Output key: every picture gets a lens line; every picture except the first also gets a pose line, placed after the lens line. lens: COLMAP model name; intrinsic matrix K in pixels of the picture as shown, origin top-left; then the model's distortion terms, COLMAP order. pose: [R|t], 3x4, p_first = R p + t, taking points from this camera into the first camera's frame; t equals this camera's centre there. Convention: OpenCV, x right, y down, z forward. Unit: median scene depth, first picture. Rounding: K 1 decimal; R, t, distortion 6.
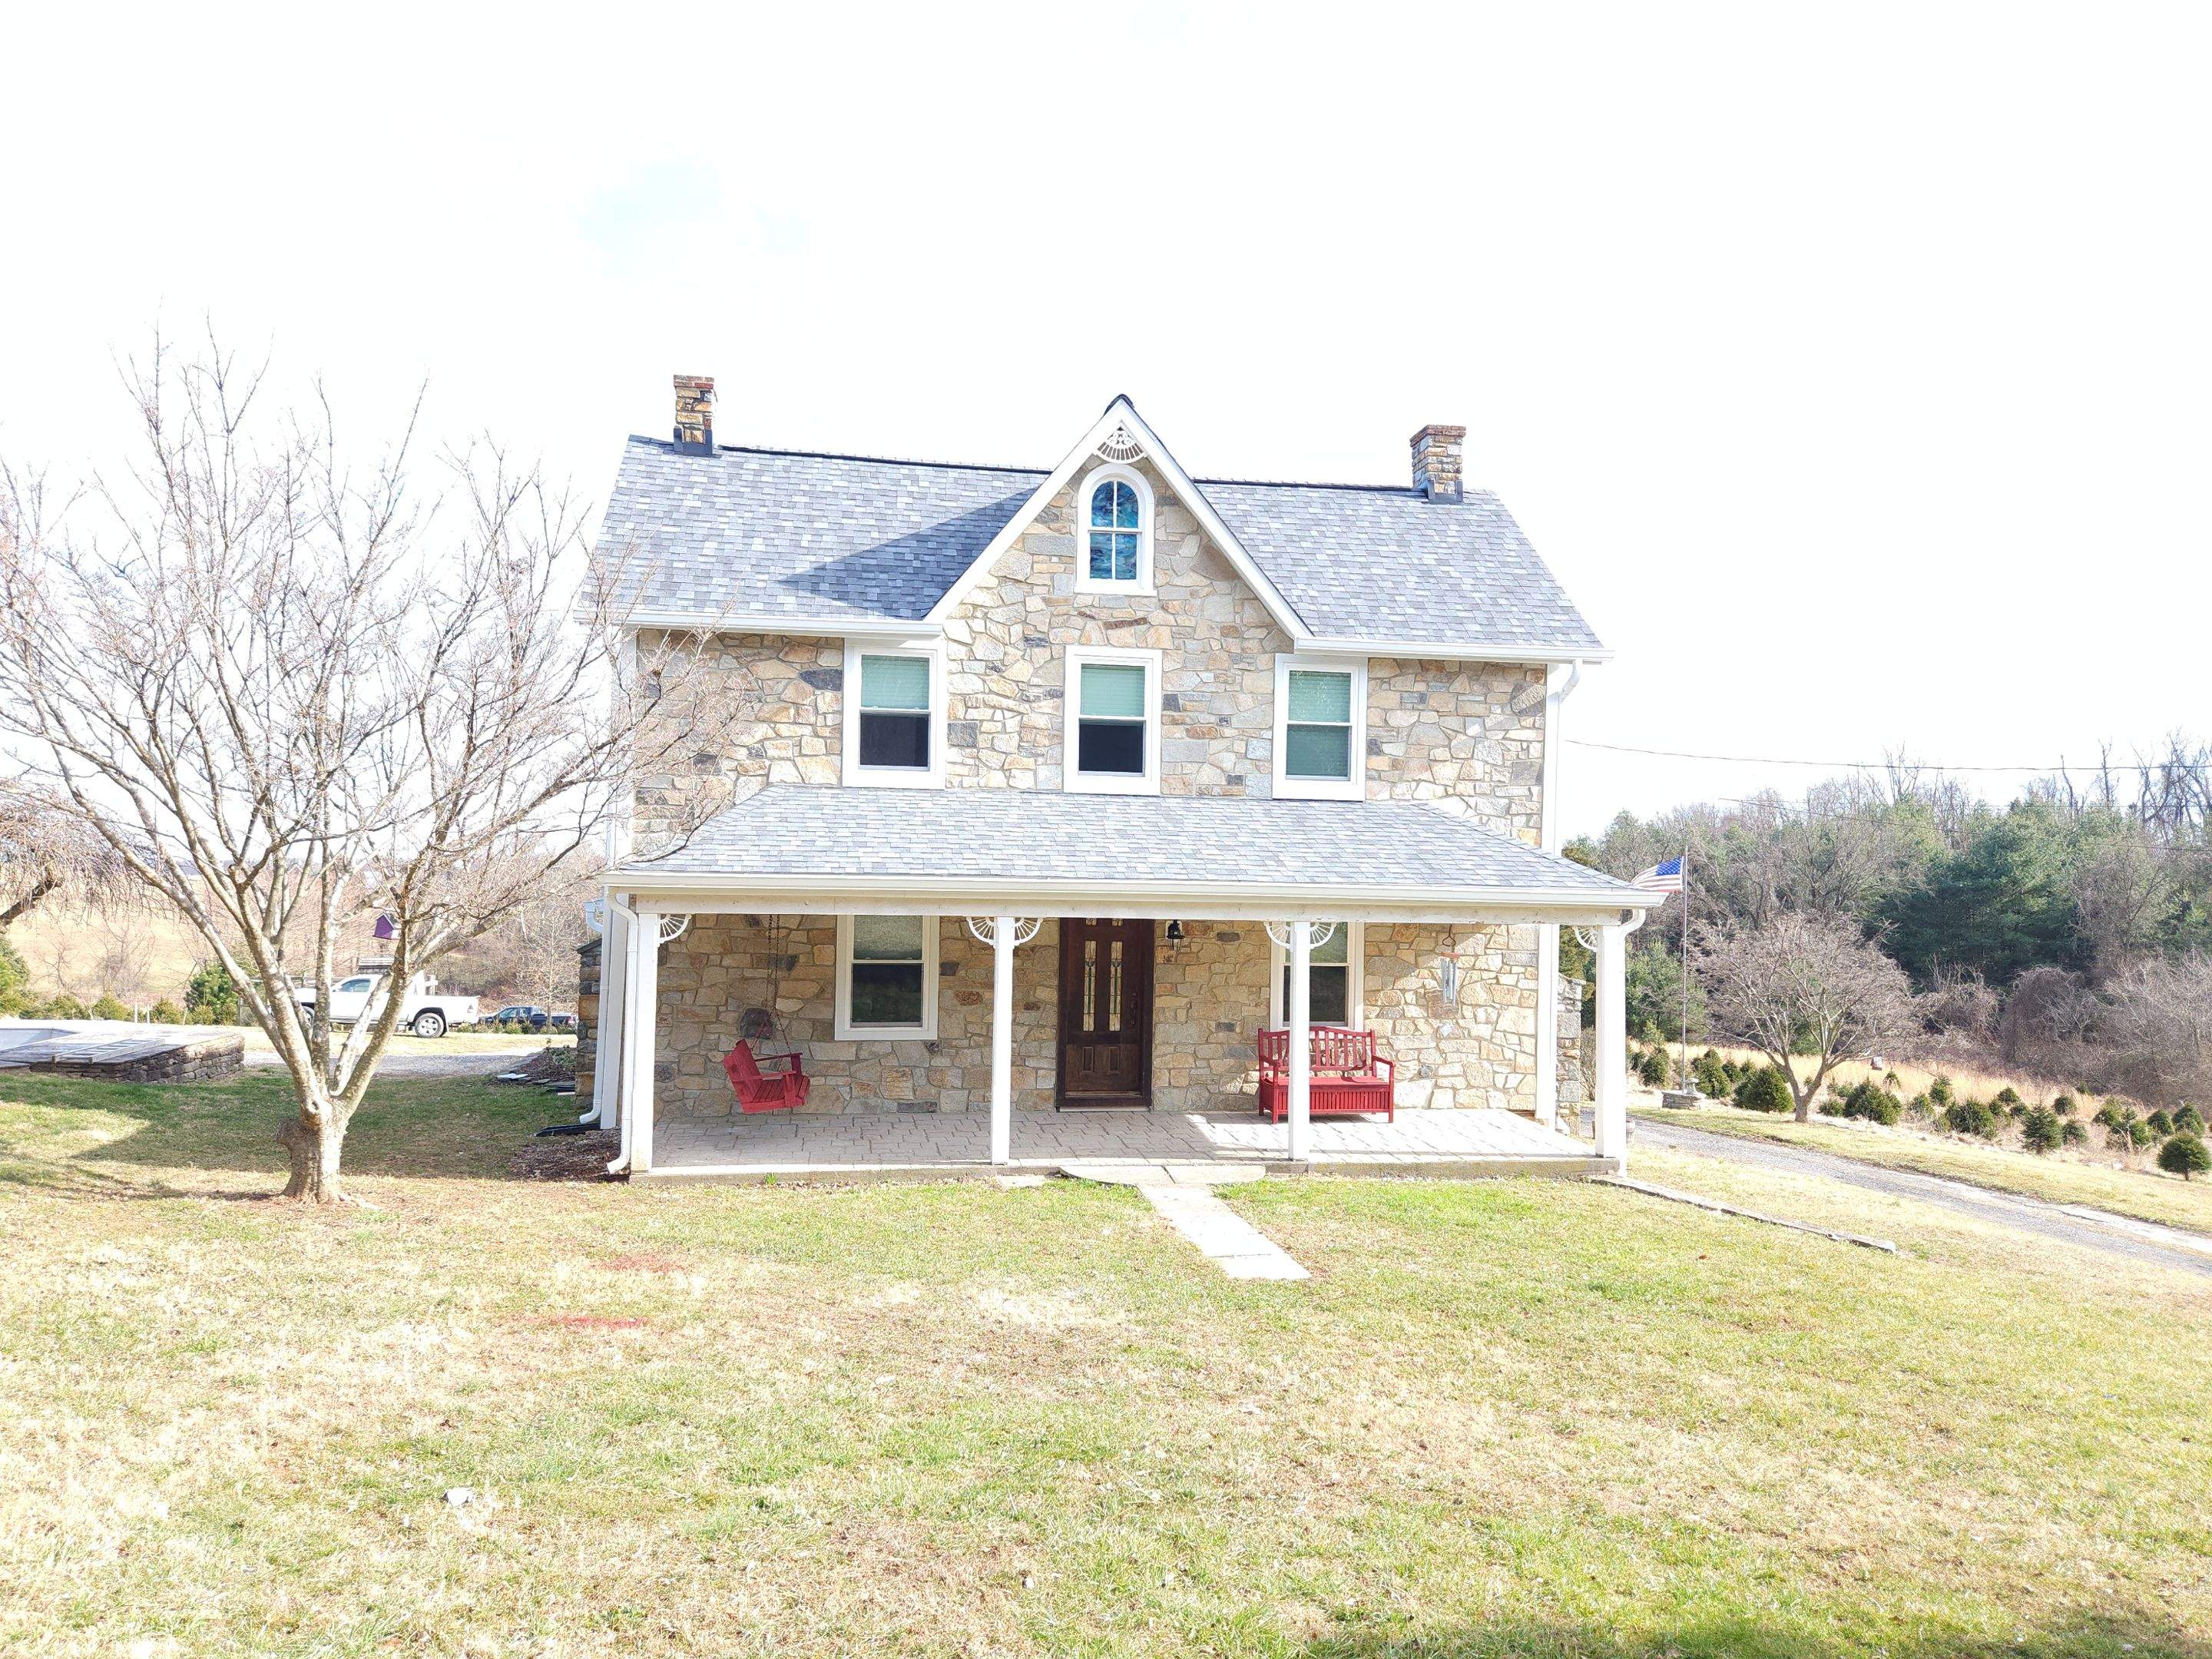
lens RADIAL K [[1488.9, 0, 1097.4], [0, 1488.9, 843.8], [0, 0, 1]] dist [0.061228, -0.048388]
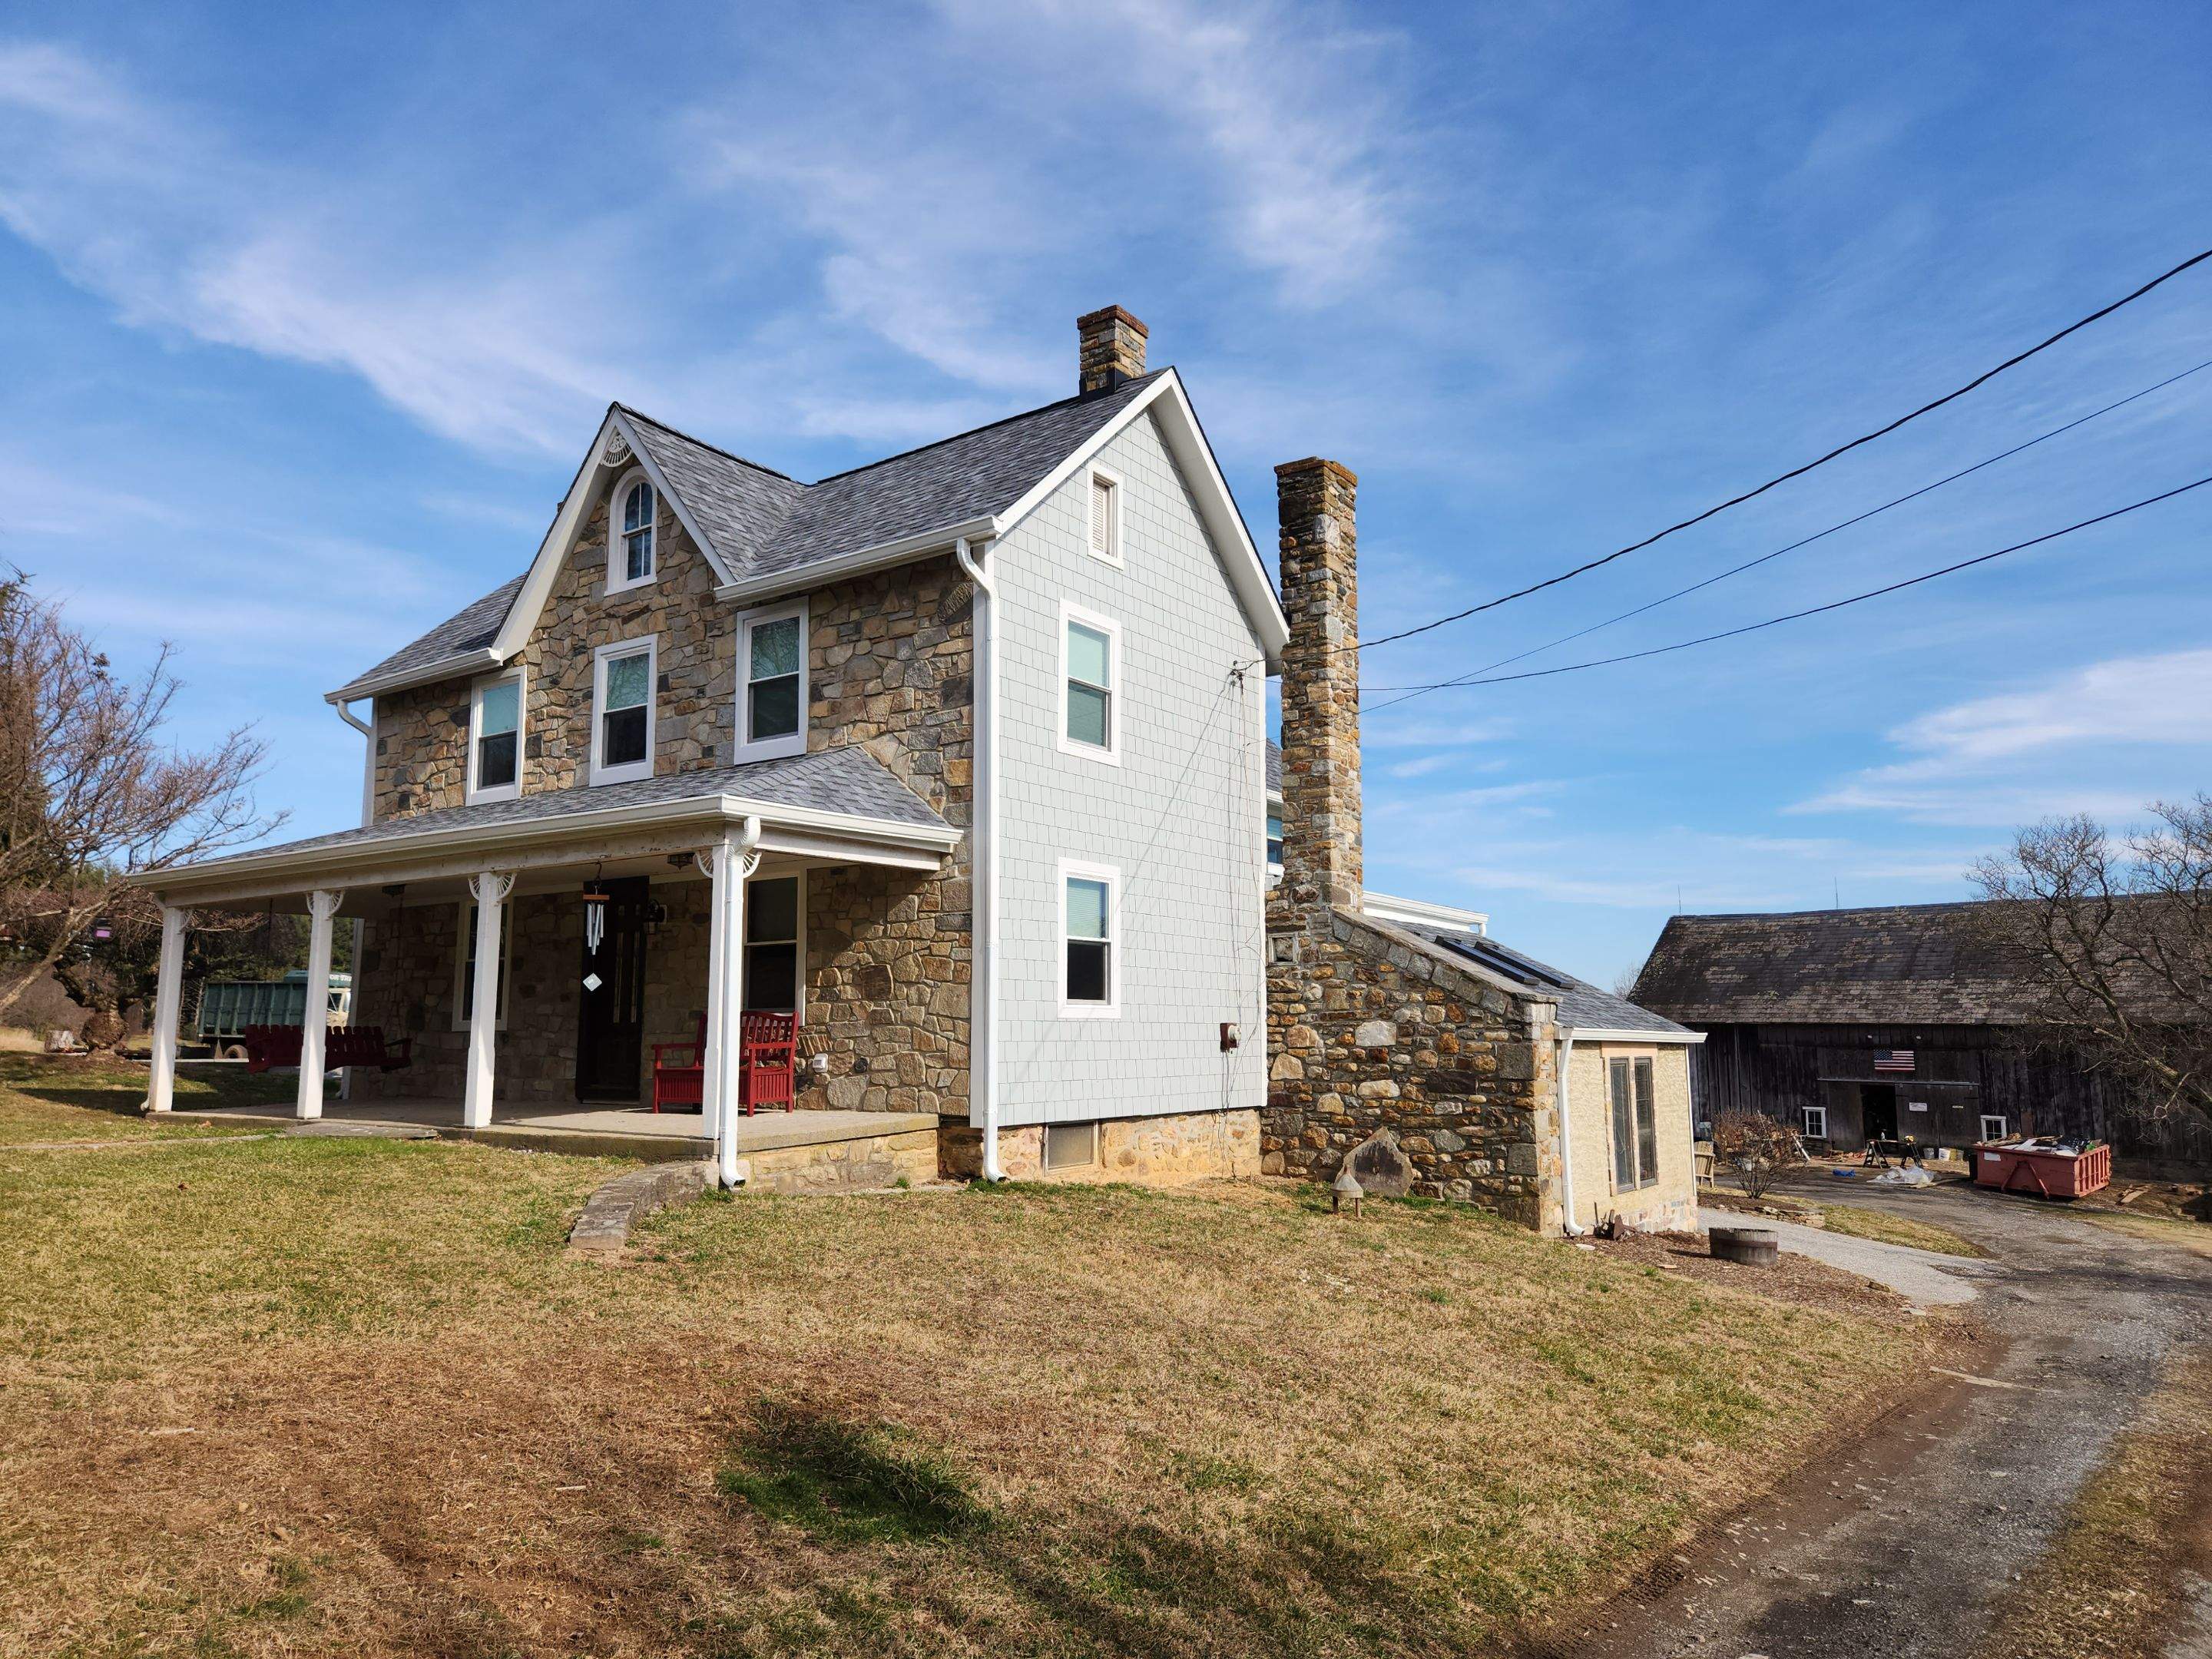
lens RADIAL K [[1493.6, 0, 1095.8], [0, 1493.6, 825.7], [0, 0, 1]] dist [0.061916, -0.049113]
pose [[0.704310, -0.118747, -0.699891, 0.977606], [0.030526, 0.990065, -0.137260, 0.149782], [0.709236, 0.075309, 0.700937, 0.539057]]
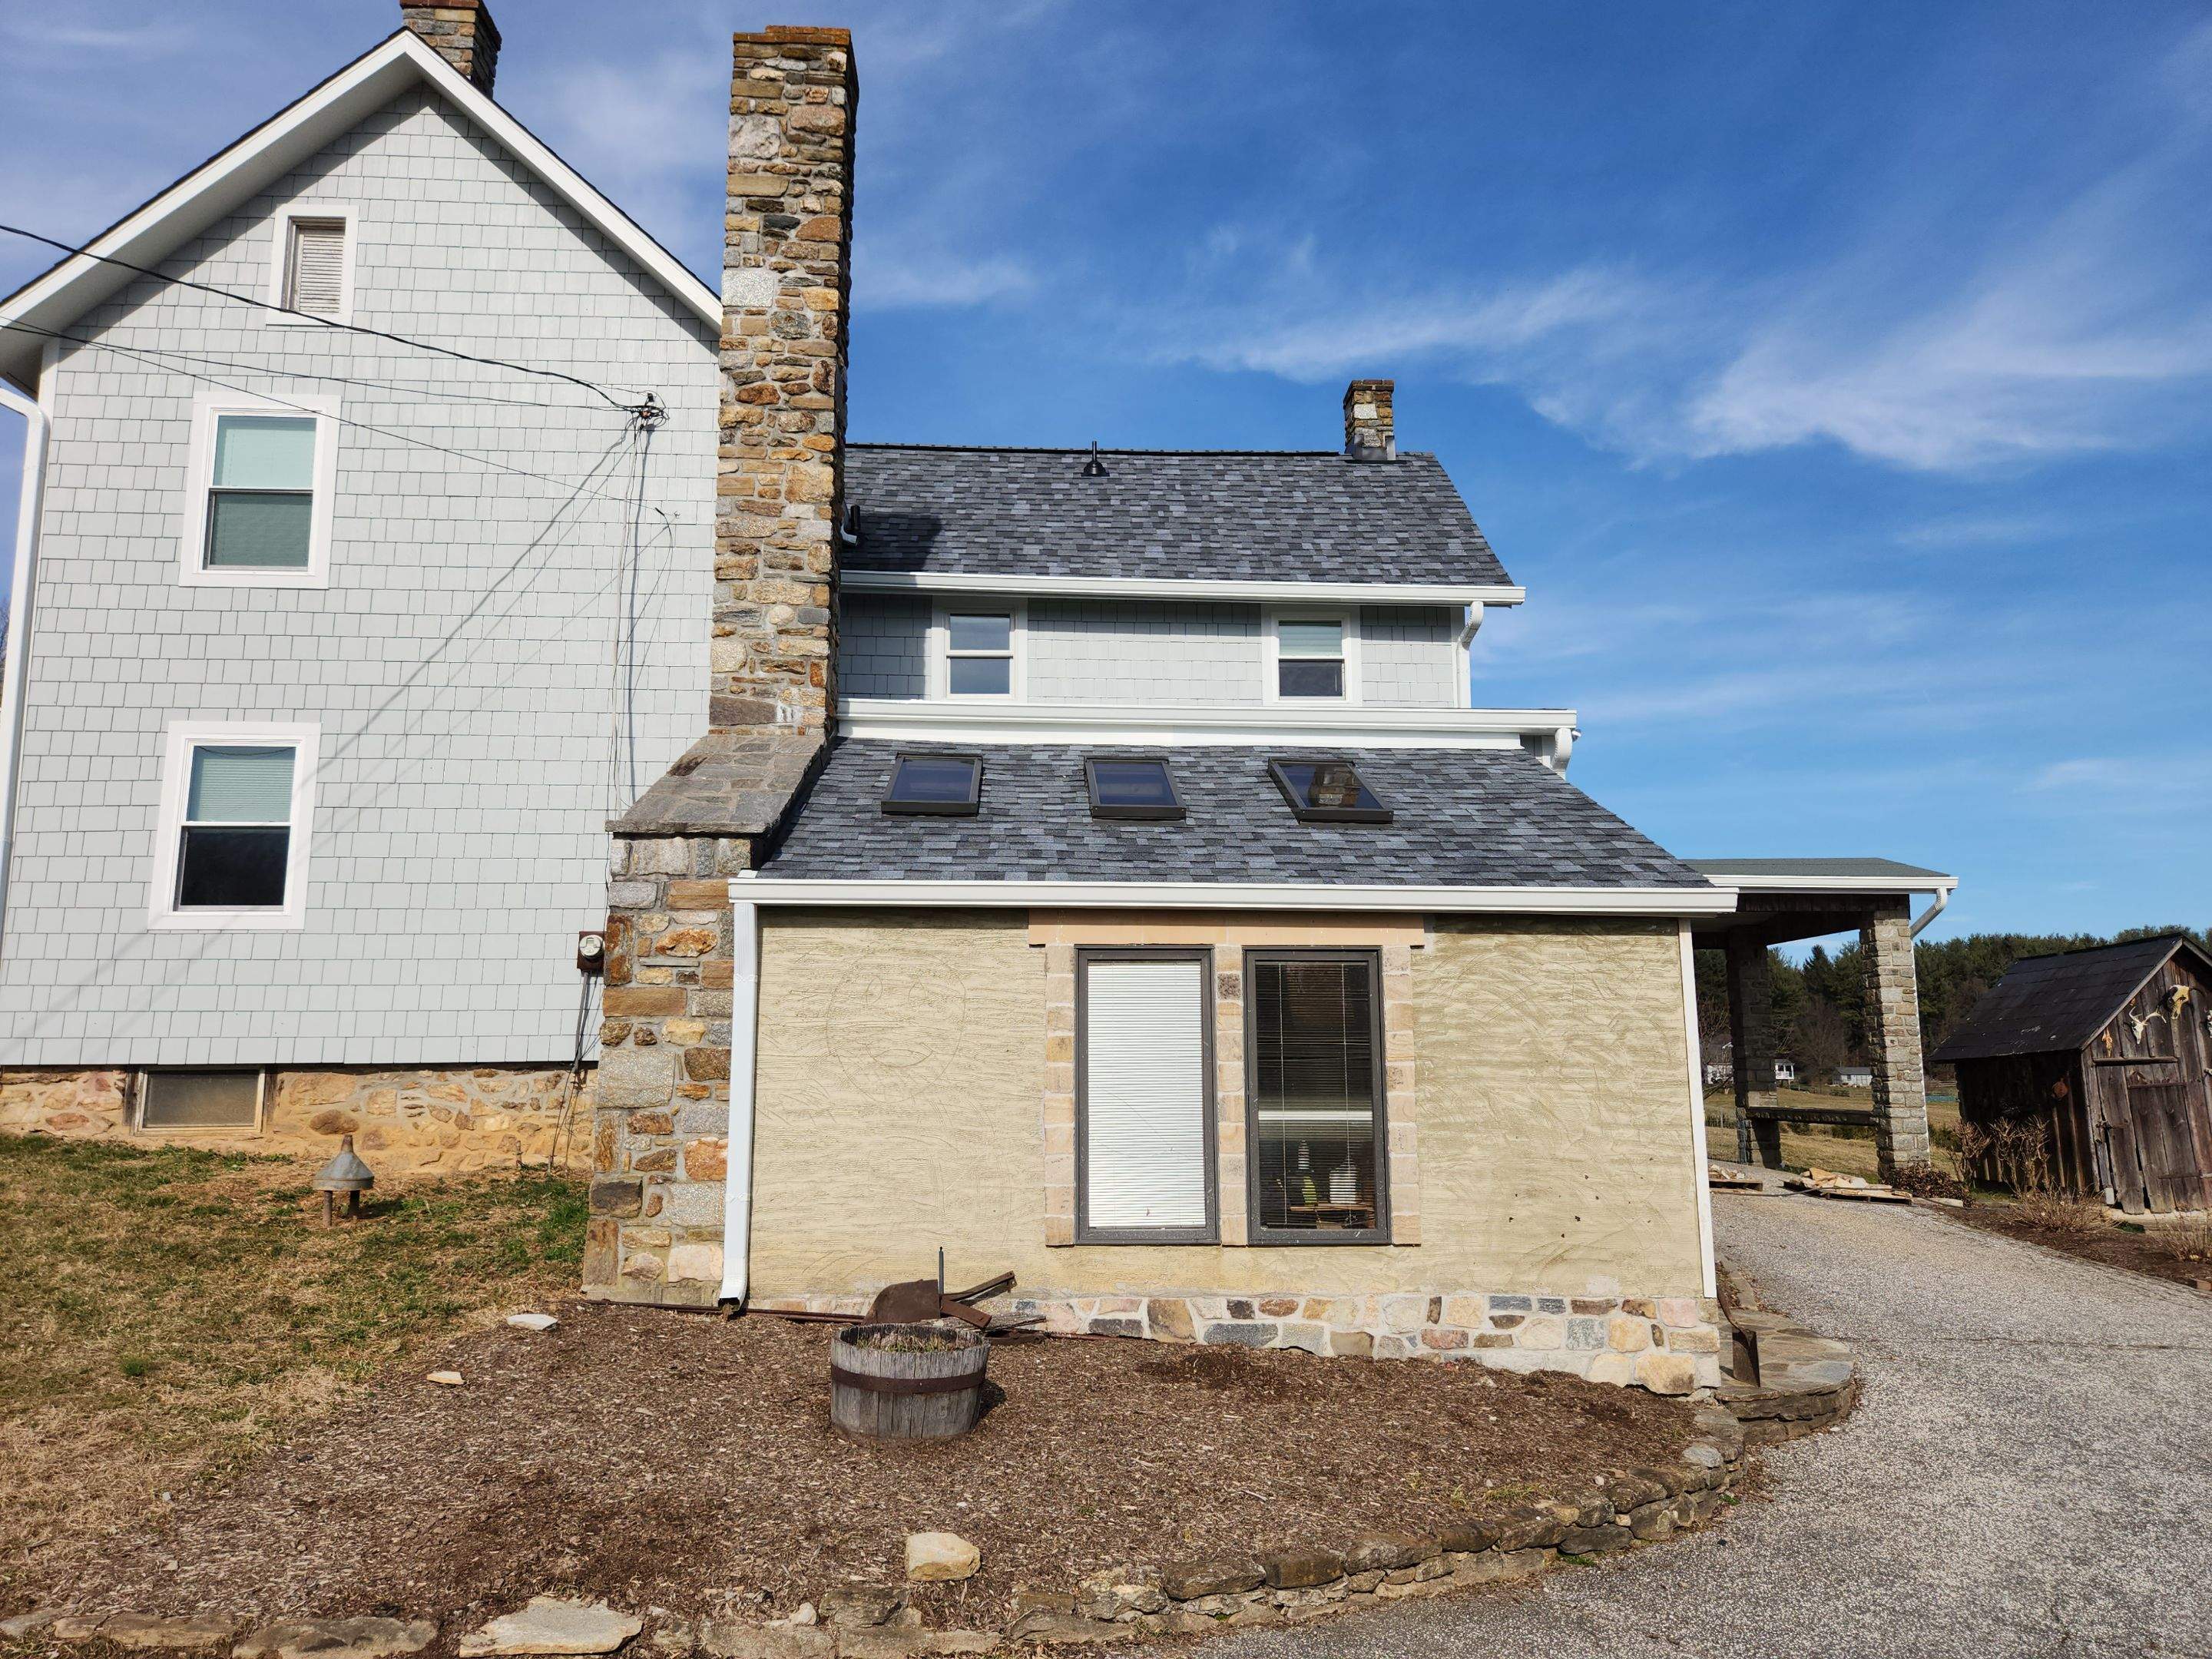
lens RADIAL K [[1488.9, 0, 1117.9], [0, 1488.9, 833.7], [0, 0, 1]] dist [0.061228, -0.048388]
pose [[-0.121215, -0.181168, -0.975953, 0.945770], [0.023217, 0.982417, -0.185252, 0.239367], [0.992355, -0.045114, -0.114877, 1.731914]]
